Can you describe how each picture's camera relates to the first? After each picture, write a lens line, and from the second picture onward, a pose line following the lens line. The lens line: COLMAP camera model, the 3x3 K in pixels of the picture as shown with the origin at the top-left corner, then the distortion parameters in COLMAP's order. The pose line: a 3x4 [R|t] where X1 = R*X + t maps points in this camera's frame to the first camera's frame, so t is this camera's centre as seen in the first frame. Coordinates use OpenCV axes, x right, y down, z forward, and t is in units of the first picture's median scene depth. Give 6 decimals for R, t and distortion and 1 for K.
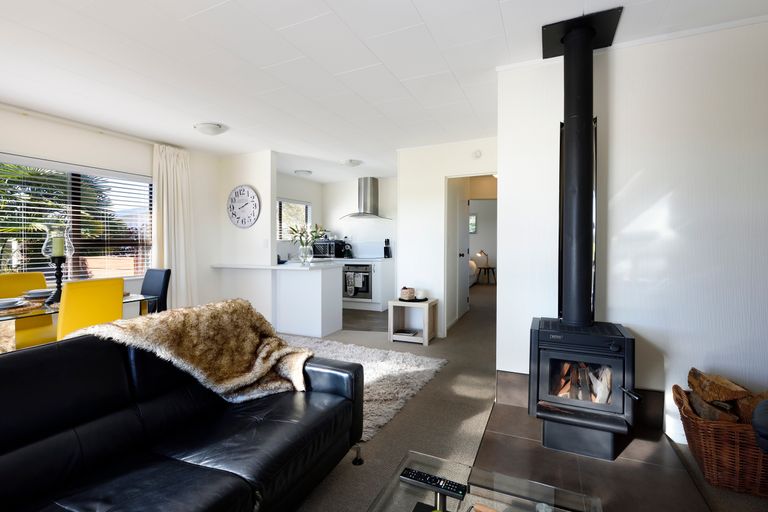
lens RADIAL K [[355.7, 0, 383.9], [0, 355.7, 249.7], [0, 0, 1]] dist [-0.010952, -0.000112]
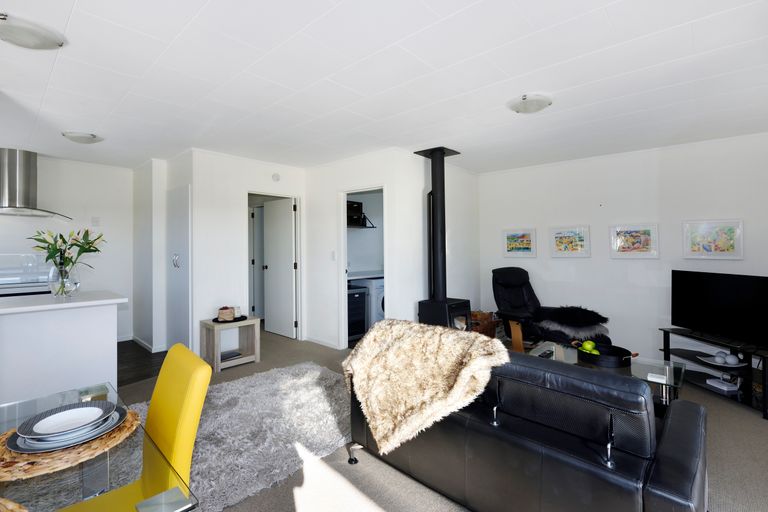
lens RADIAL K [[355.7, 0, 383.8], [0, 355.7, 248.5], [0, 0, 1]] dist [-0.010952, -0.000112]
pose [[0.296376, 0.002174, 0.955069, -0.431670], [0.022954, 0.999692, -0.009399, -0.015820], [-0.954795, 0.024709, 0.296235, 0.222104]]
